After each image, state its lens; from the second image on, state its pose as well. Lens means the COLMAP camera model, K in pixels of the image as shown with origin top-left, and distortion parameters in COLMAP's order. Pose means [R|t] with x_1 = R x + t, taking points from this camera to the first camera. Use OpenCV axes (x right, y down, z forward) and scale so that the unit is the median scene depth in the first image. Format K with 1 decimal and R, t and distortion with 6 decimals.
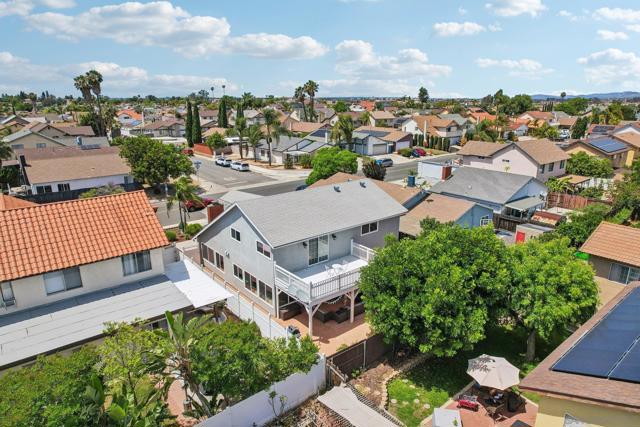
lens RADIAL K [[409.9, 0, 321.0], [0, 409.9, 213.6], [0, 0, 1]] dist [-0.069231, 0.051603]
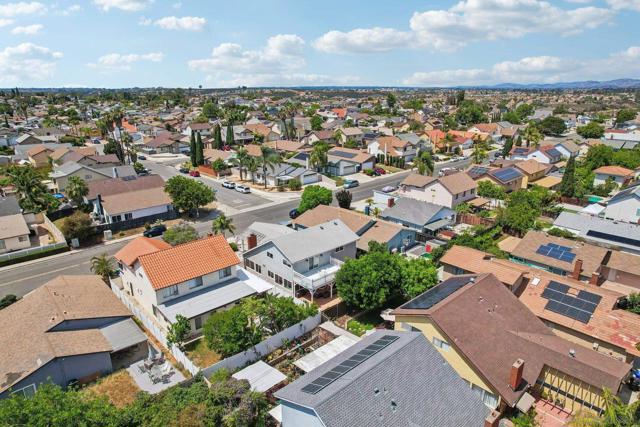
lens RADIAL K [[409.9, 0, 321.0], [0, 409.9, 213.6], [0, 0, 1]] dist [-0.069231, 0.051603]
pose [[0.997956, -0.020648, 0.060479, -0.071608], [0.019112, 0.999482, 0.025878, -0.164456], [-0.060982, -0.024670, 0.997834, -0.806883]]
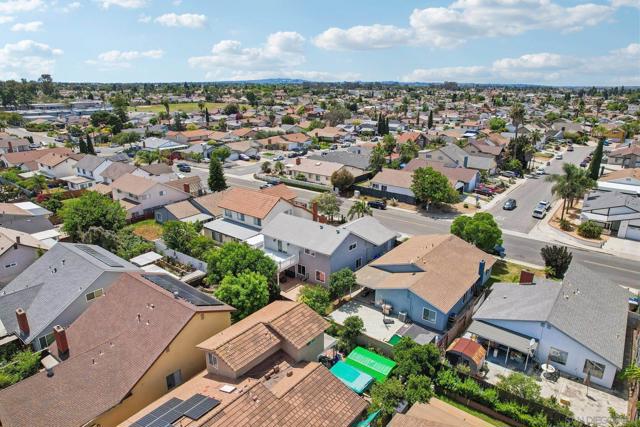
lens RADIAL K [[409.9, 0, 321.0], [0, 409.9, 213.6], [0, 0, 1]] dist [-0.069231, 0.051603]
pose [[0.215202, 0.300493, -0.929189, 1.577905], [-0.272907, 0.932080, 0.238222, -0.507690], [0.937662, 0.202316, 0.282592, 0.475689]]
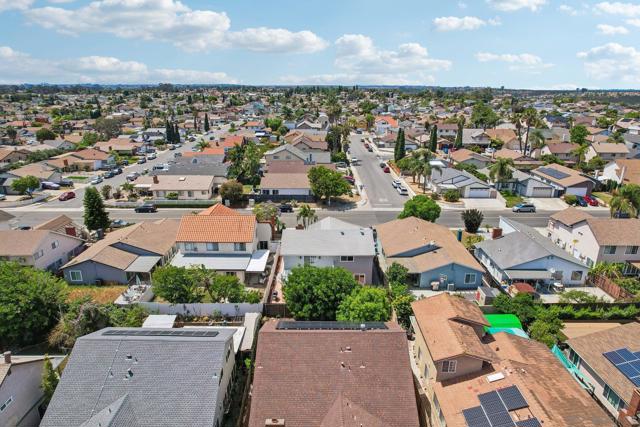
lens RADIAL K [[409.9, 0, 321.0], [0, 409.9, 213.6], [0, 0, 1]] dist [-0.069231, 0.051603]
pose [[0.774097, 0.194103, -0.602576, 0.987526], [-0.178643, 0.980128, 0.086226, -0.268862], [0.607339, 0.040899, 0.793389, -0.458648]]
